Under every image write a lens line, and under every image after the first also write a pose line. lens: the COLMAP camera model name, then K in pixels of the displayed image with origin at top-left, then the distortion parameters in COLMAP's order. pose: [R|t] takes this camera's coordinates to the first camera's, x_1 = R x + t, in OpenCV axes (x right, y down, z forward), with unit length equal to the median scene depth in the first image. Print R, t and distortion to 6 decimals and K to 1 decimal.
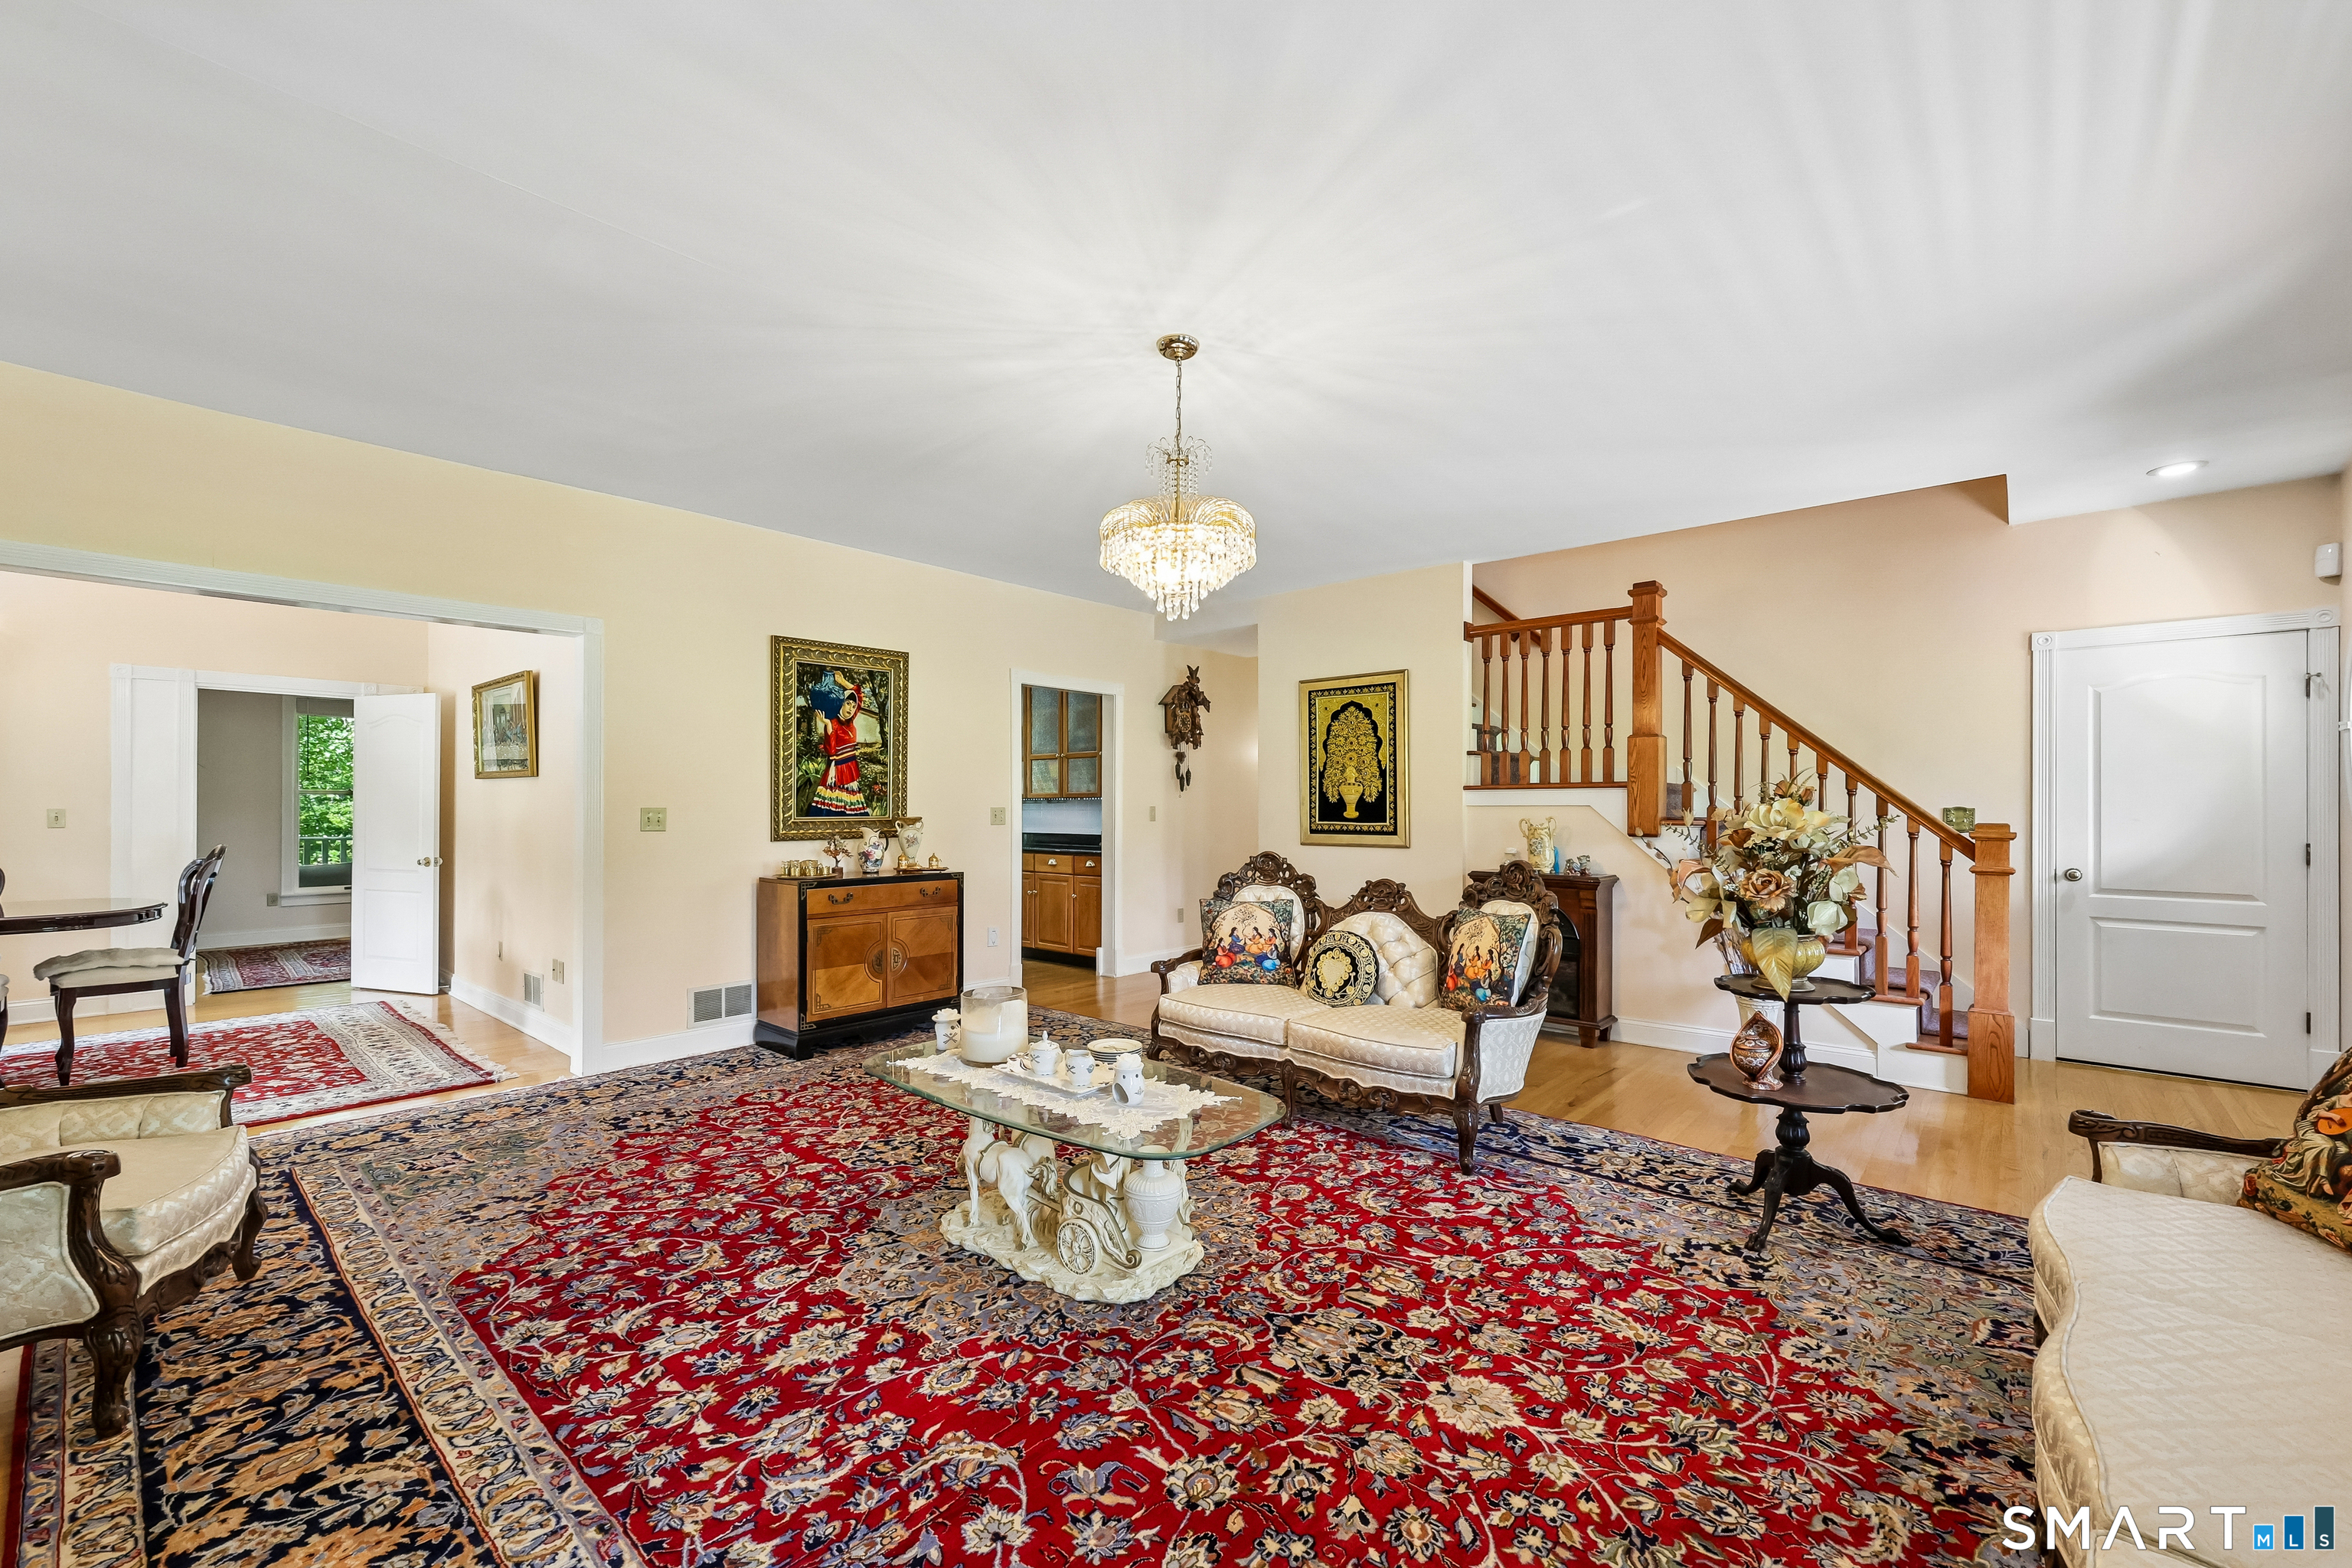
lens RADIAL K [[955.9, 0, 1186.9], [0, 955.9, 803.9], [0, 0, 1]] dist [-0.005862, 0.000334]
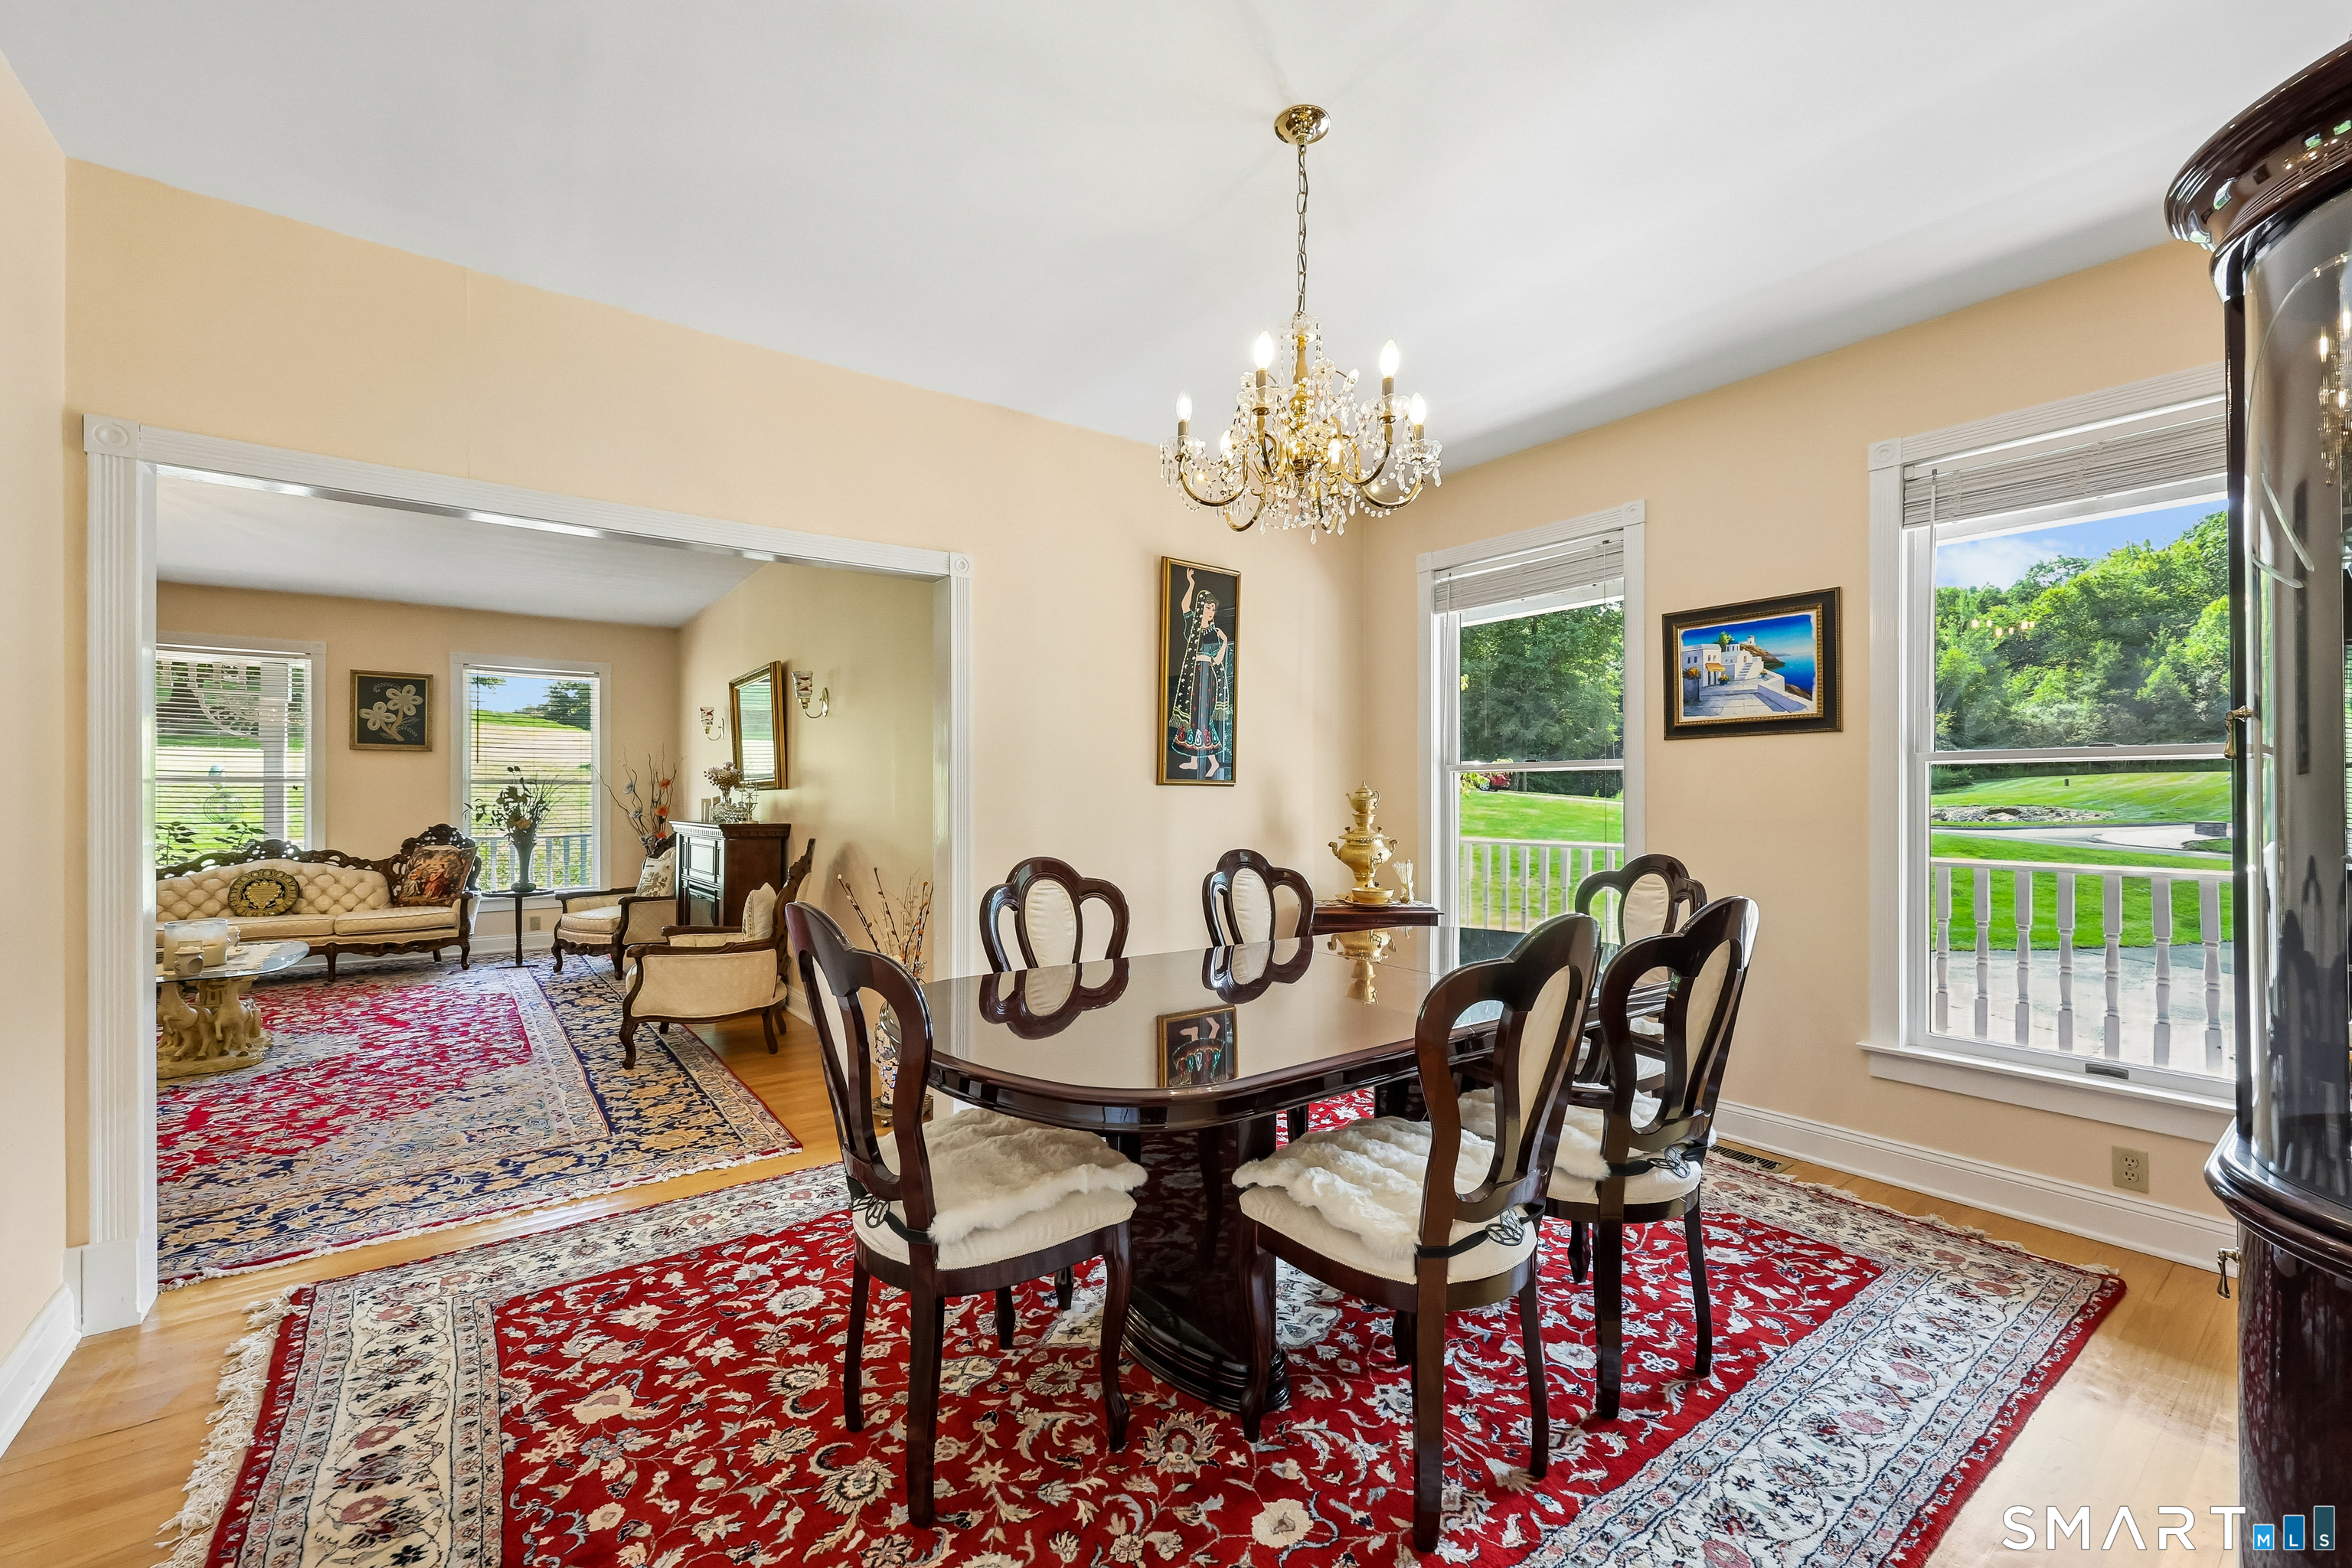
lens RADIAL K [[959.4, 0, 1170.1], [0, 959.4, 788.4], [0, 0, 1]] dist [-0.000223, -0.000360]
pose [[-0.977143, 0.002911, 0.212562, -1.951410], [0.001117, 0.999963, -0.008563, 0.008125], [-0.212579, -0.008130, -0.977110, 2.098761]]
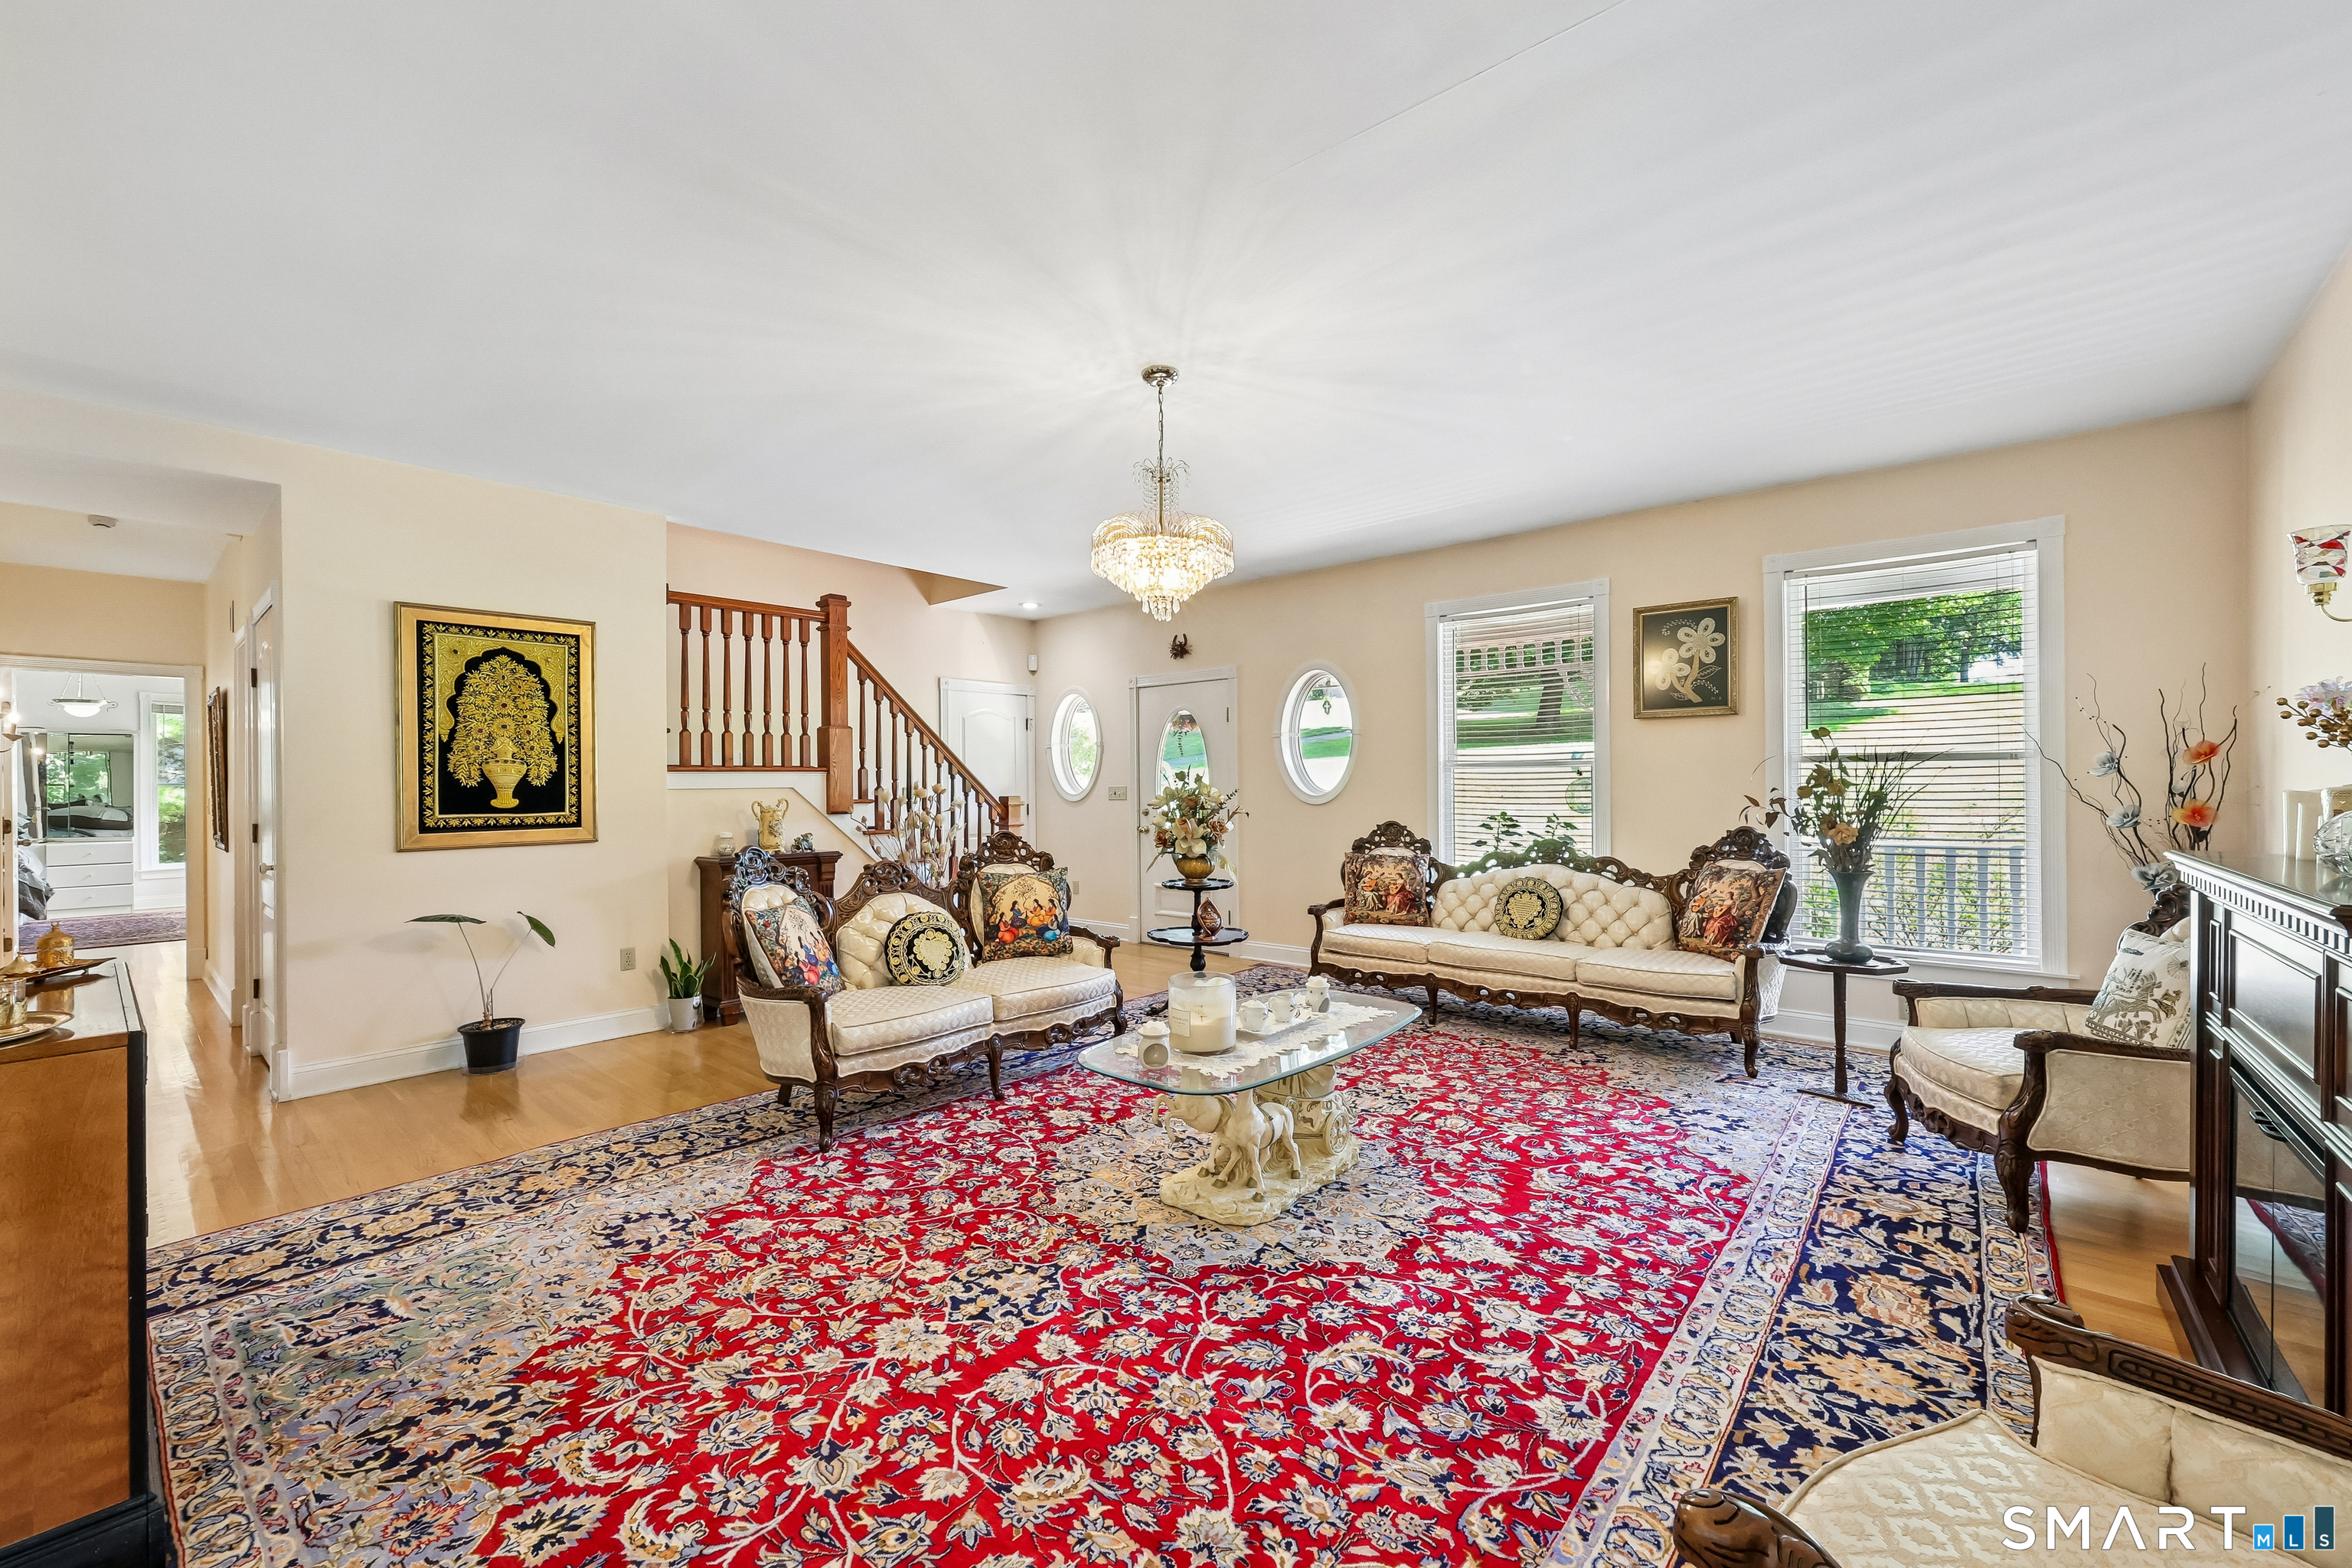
lens RADIAL K [[959.4, 0, 1160.9], [0, 959.4, 782.8], [0, 0, 1]] dist [-0.000223, -0.000360]
pose [[0.002215, 0.000298, 0.999998, -1.159937], [0.006488, 0.999979, -0.000313, -0.001582], [-0.999976, 0.006489, 0.002213, 1.024258]]
